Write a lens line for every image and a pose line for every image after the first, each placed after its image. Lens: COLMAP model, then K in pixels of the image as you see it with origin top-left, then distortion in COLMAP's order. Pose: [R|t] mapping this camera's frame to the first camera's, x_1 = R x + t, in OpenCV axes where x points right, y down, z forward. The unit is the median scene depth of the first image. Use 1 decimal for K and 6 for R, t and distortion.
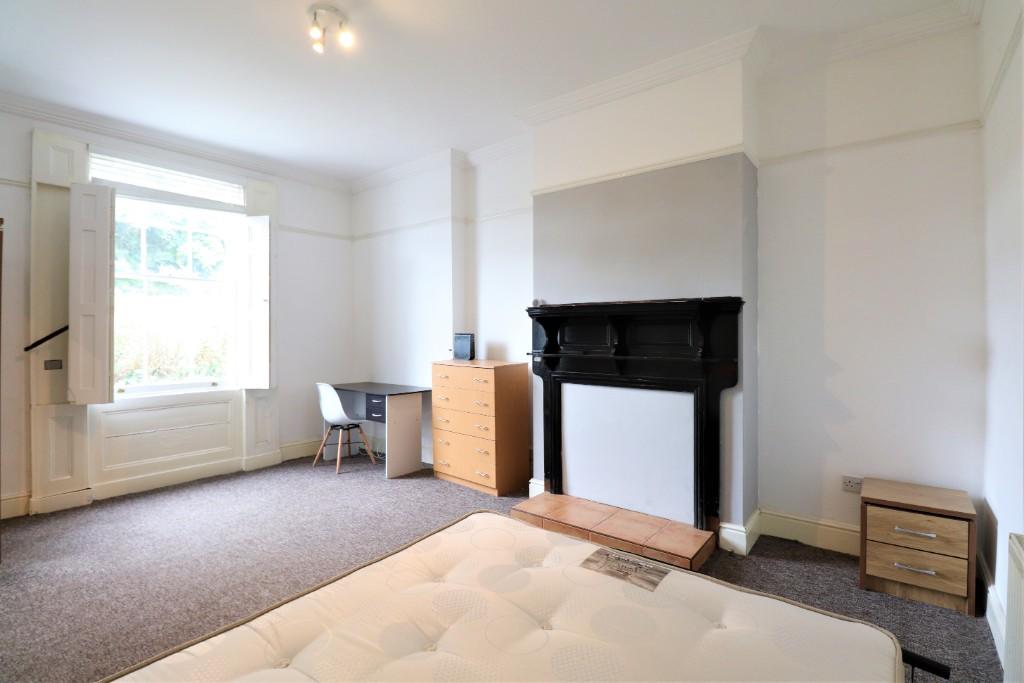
lens RADIAL K [[478.6, 0, 510.3], [0, 478.6, 335.9], [0, 0, 1]] dist [-0.000776, -0.011632]
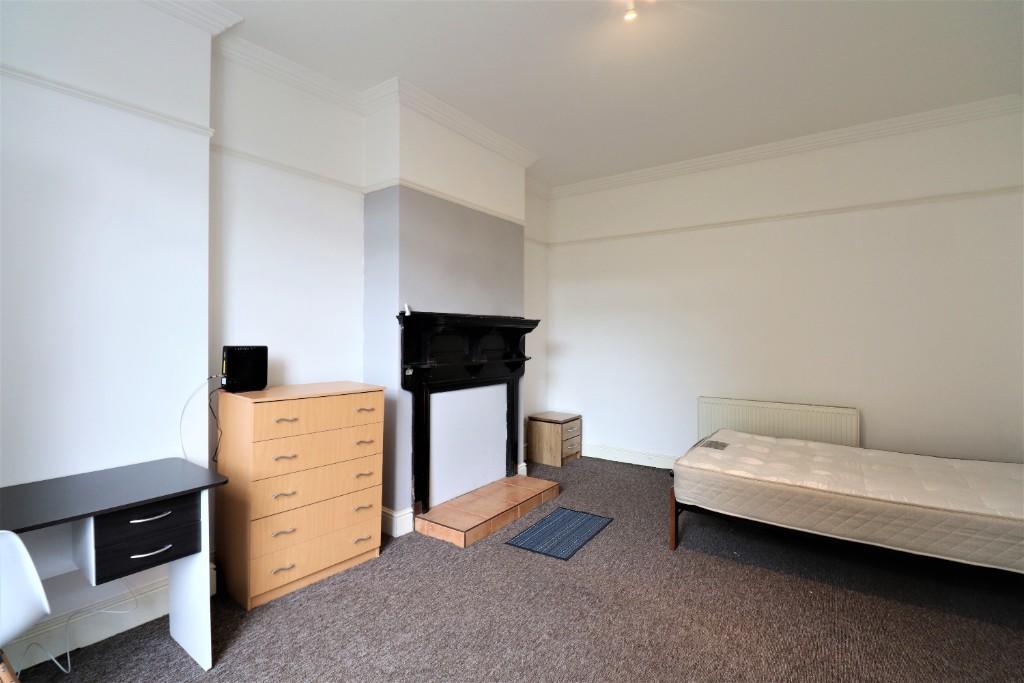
lens RADIAL K [[465.4, 0, 509.9], [0, 465.4, 337.3], [0, 0, 1]] dist [-0.000543, -0.012192]
pose [[-0.039166, -0.001267, 0.999232, -0.949688], [0.003769, 0.999992, 0.001415, -0.019024], [-0.999226, 0.003822, -0.039161, 0.995637]]
